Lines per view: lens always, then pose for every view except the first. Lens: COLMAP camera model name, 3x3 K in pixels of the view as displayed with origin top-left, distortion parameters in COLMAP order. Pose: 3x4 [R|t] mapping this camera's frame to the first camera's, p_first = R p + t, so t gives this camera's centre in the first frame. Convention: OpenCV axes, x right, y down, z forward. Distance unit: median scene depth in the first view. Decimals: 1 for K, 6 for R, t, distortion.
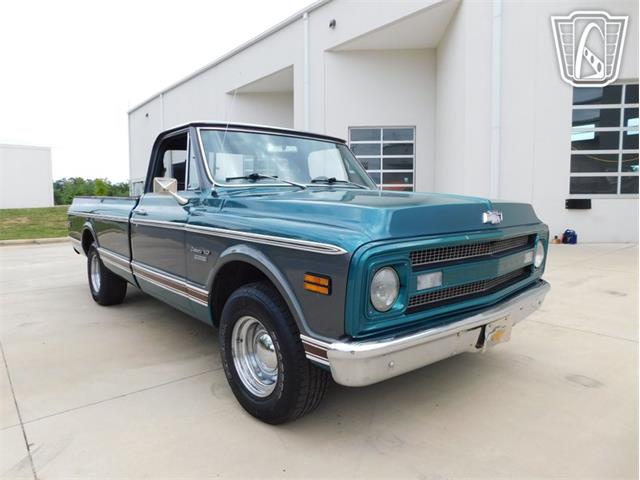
lens RADIAL K [[421.4, 0, 316.0], [0, 421.4, 236.5], [0, 0, 1]] dist [-0.062297, 0.044921]
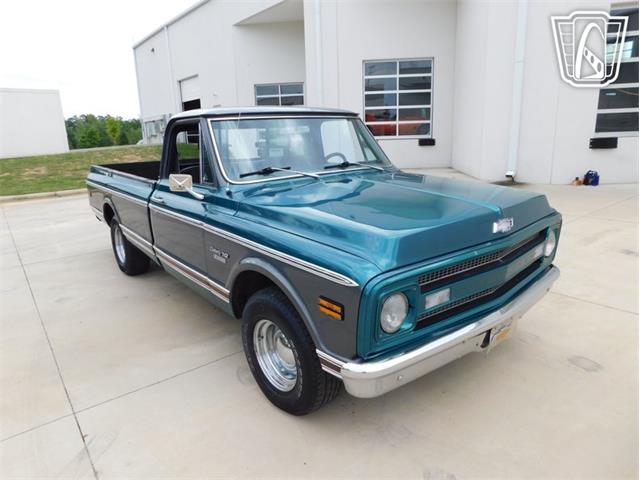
lens RADIAL K [[421.4, 0, 316.0], [0, 421.4, 236.5], [0, 0, 1]] dist [-0.062297, 0.044921]
pose [[0.998990, -0.019777, -0.040341, 0.007450], [0.026107, 0.986281, 0.162999, -0.152067], [0.036564, -0.163887, 0.985801, -0.015644]]
